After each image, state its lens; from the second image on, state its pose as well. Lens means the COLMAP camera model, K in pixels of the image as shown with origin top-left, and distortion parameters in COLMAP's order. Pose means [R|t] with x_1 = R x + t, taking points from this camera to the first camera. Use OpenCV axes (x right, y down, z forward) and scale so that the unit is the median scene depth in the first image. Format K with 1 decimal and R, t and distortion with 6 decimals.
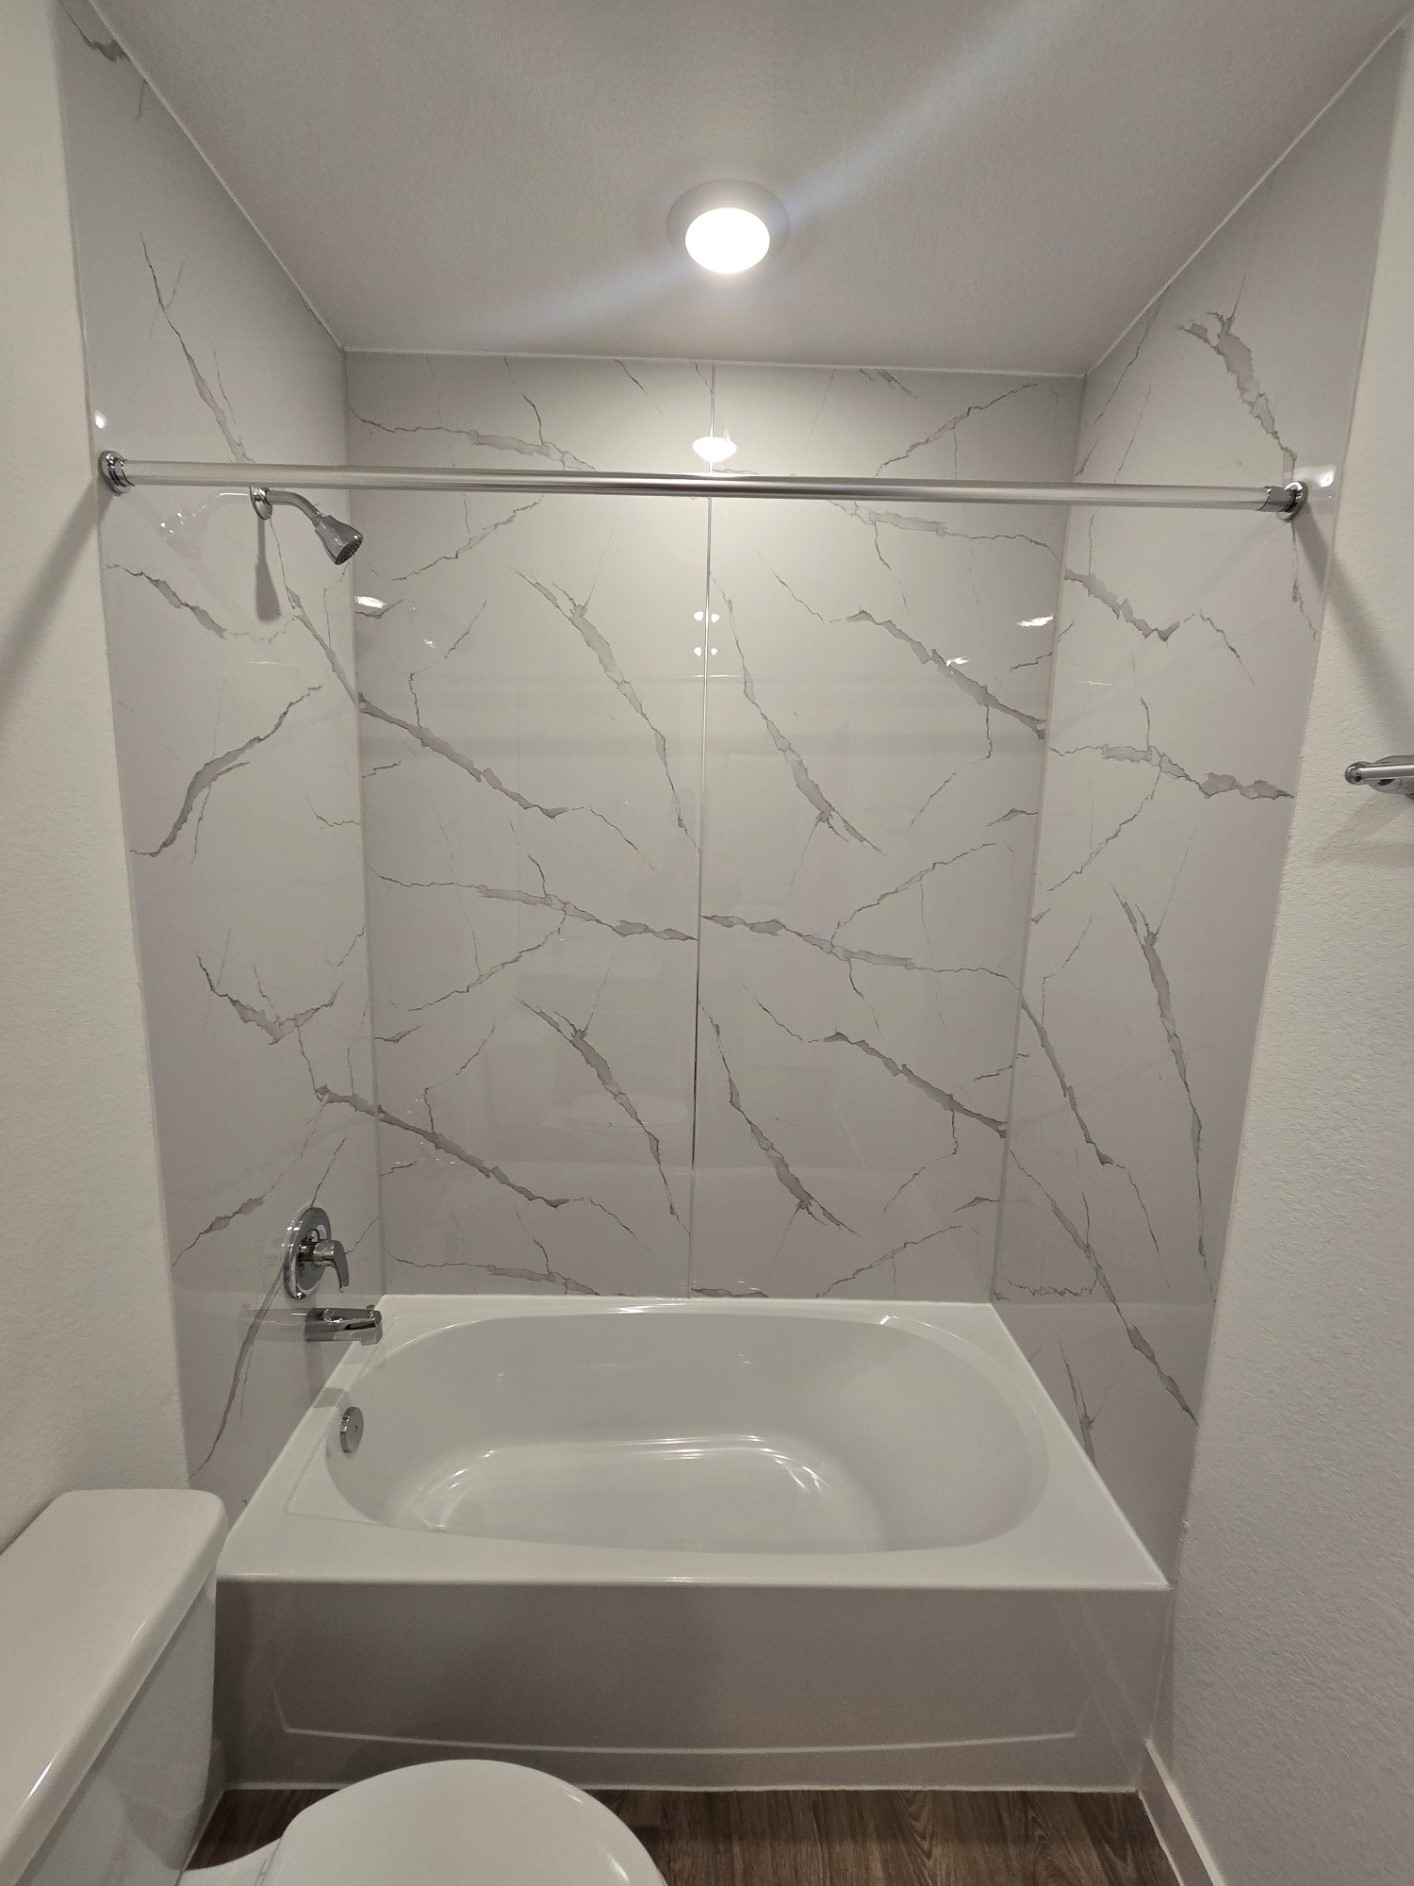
lens RADIAL K [[774.1, 0, 707.0], [0, 774.1, 943.0], [0, 0, 1]] dist [-0.004661, -0.000271]
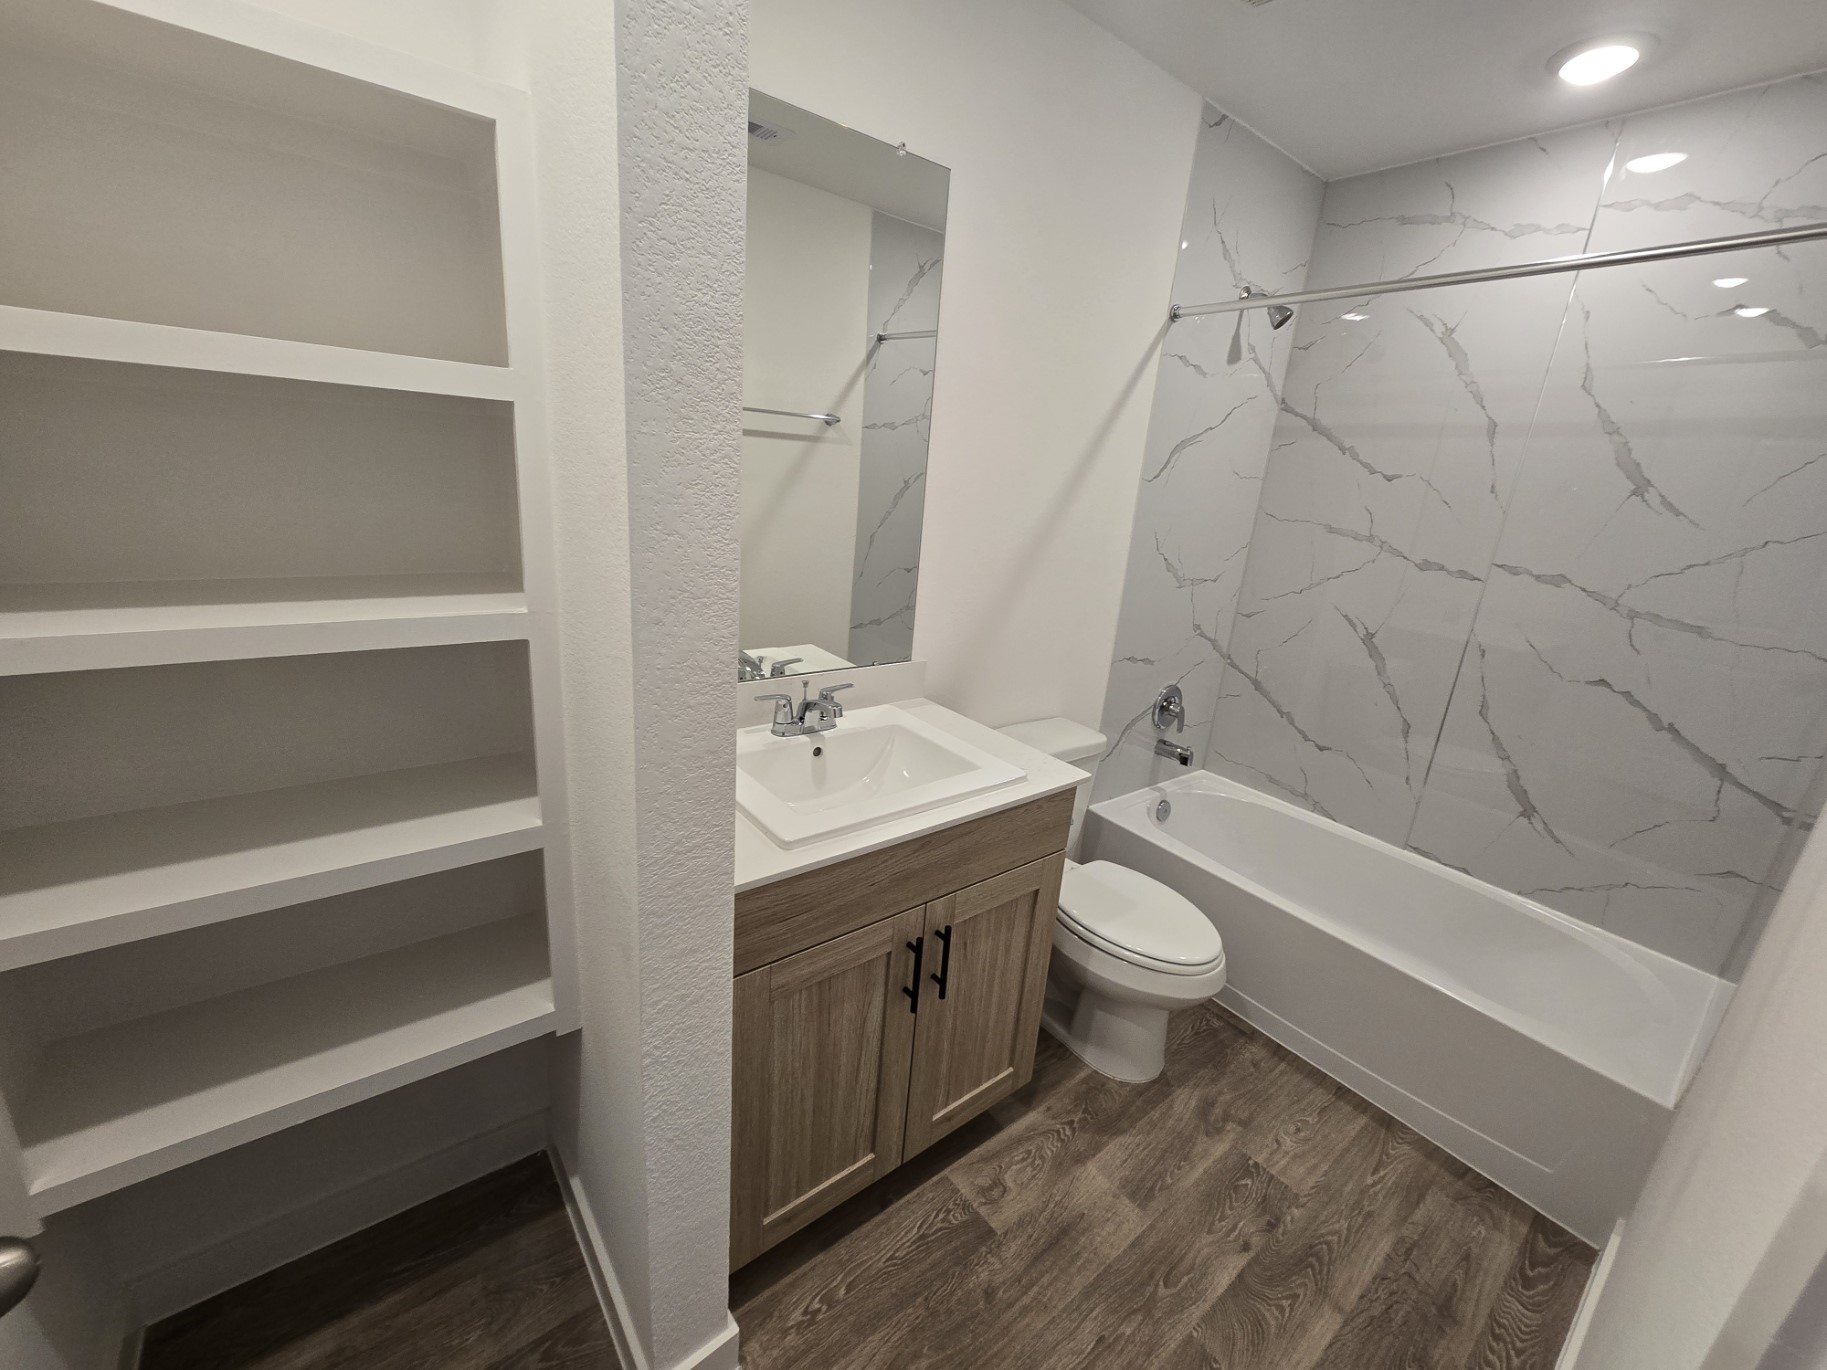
lens RADIAL K [[728.8, 0, 913.5], [0, 728.8, 685.0], [0, 0, 1]] dist [-0.000413, -0.000246]
pose [[0.587458, 0.262038, -0.765656, 0.432930], [-0.191968, 0.964243, 0.182713, 0.131476], [0.786156, 0.039645, 0.616755, -0.543913]]
